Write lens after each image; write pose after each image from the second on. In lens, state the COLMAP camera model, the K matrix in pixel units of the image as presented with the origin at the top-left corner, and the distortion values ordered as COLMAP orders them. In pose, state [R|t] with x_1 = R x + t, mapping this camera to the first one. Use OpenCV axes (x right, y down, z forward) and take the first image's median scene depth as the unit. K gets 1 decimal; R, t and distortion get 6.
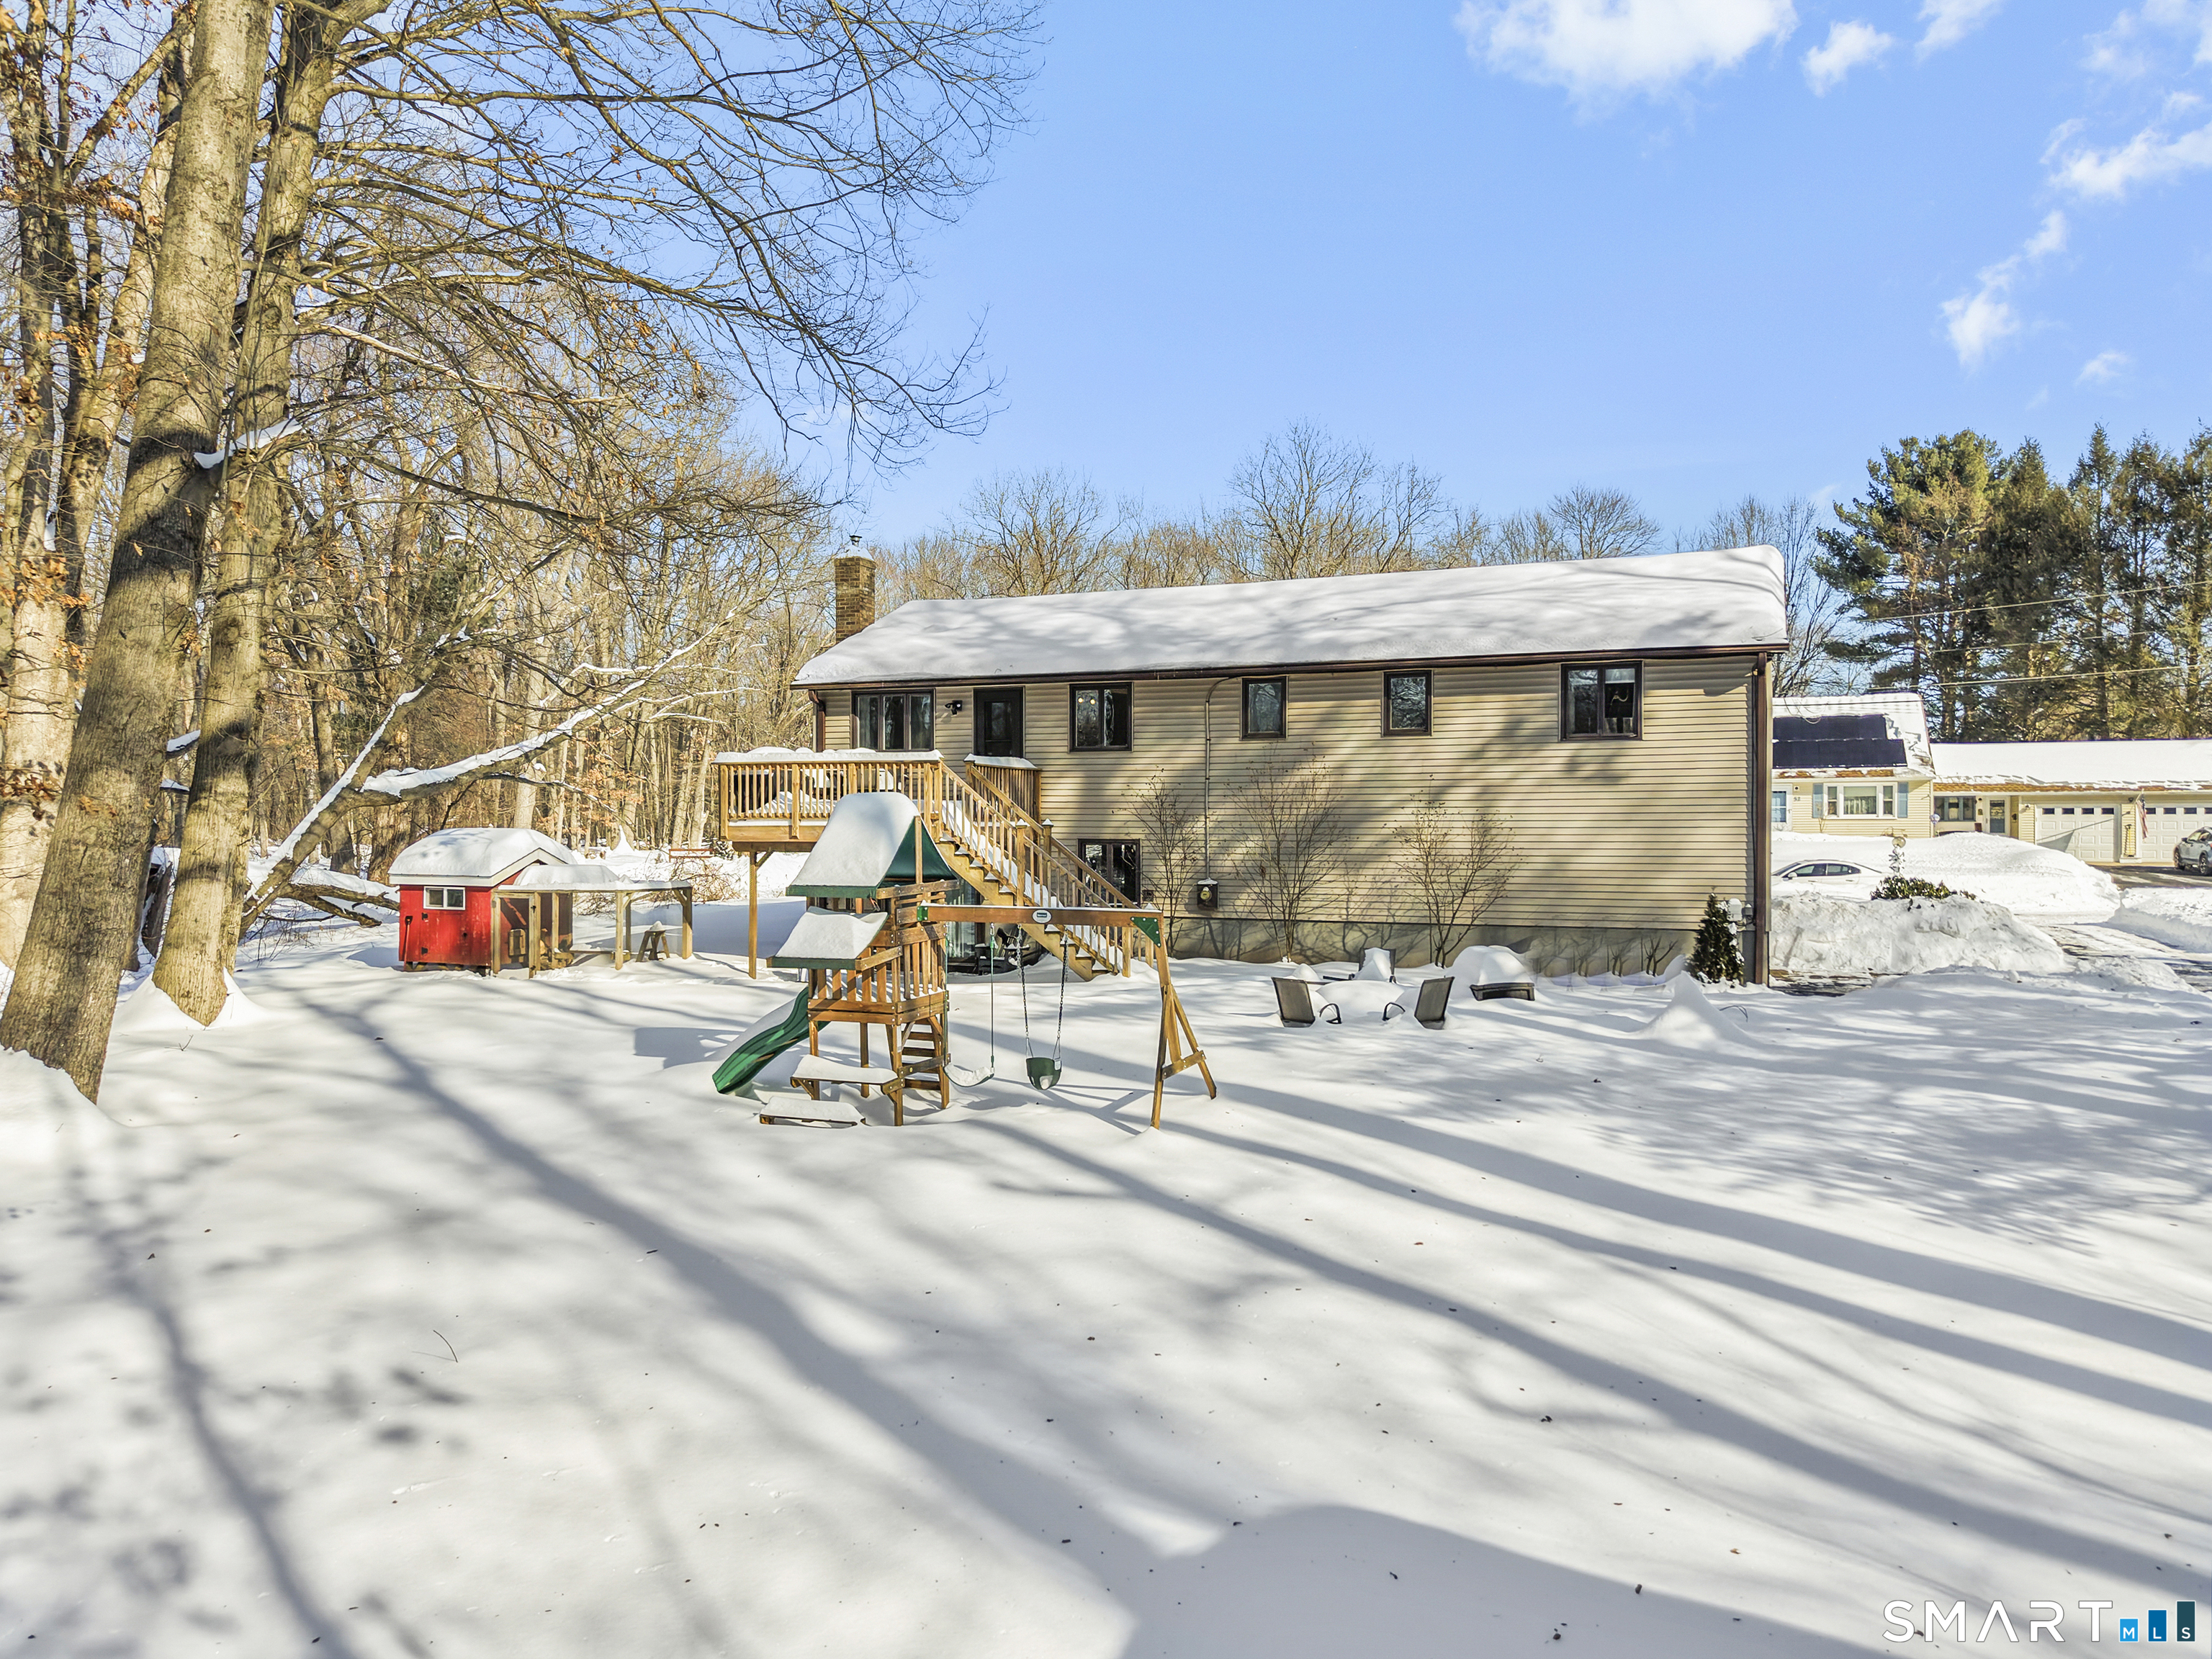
lens RADIAL K [[1453.4, 0, 1107.8], [0, 1453.4, 823.0], [0, 0, 1]] dist [0.054680, -0.068713]
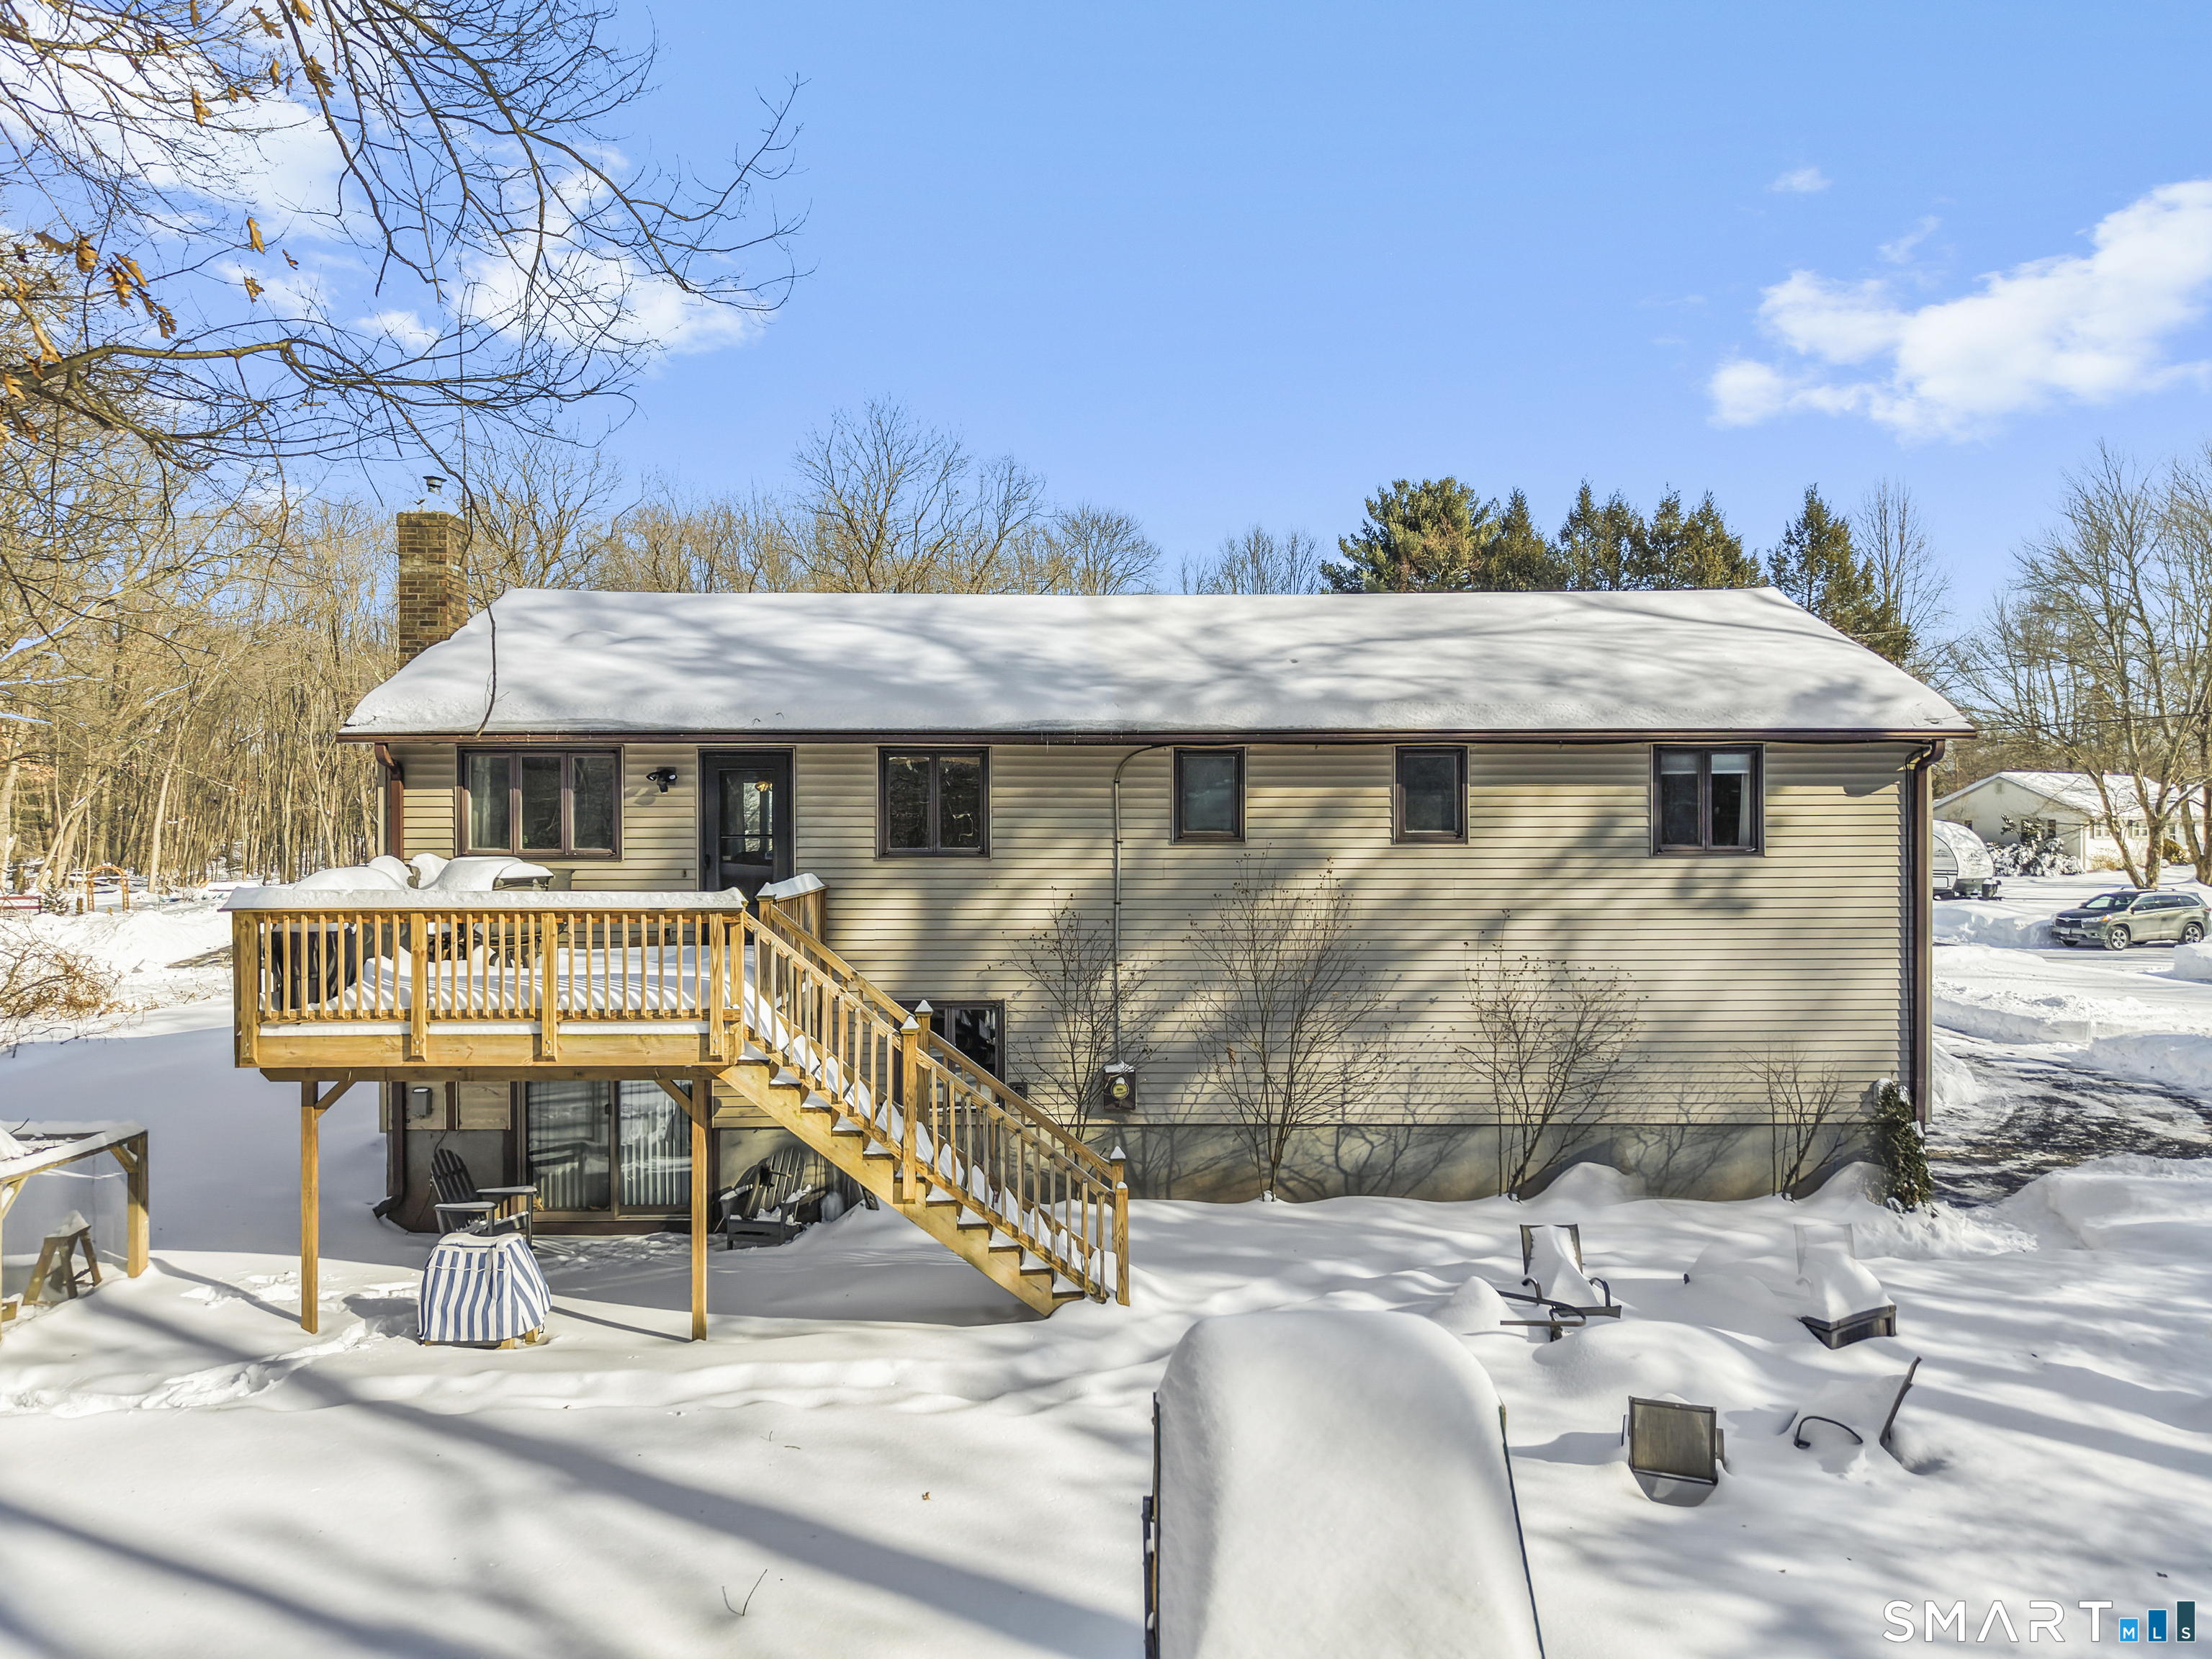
lens RADIAL K [[1453.4, 0, 1107.8], [0, 1453.4, 823.0], [0, 0, 1]] dist [0.054680, -0.068713]
pose [[0.929712, -0.003947, 0.368266, -0.168174], [0.004342, 0.999991, -0.000245, -0.065735], [-0.368261, 0.001827, 0.929721, 0.413714]]
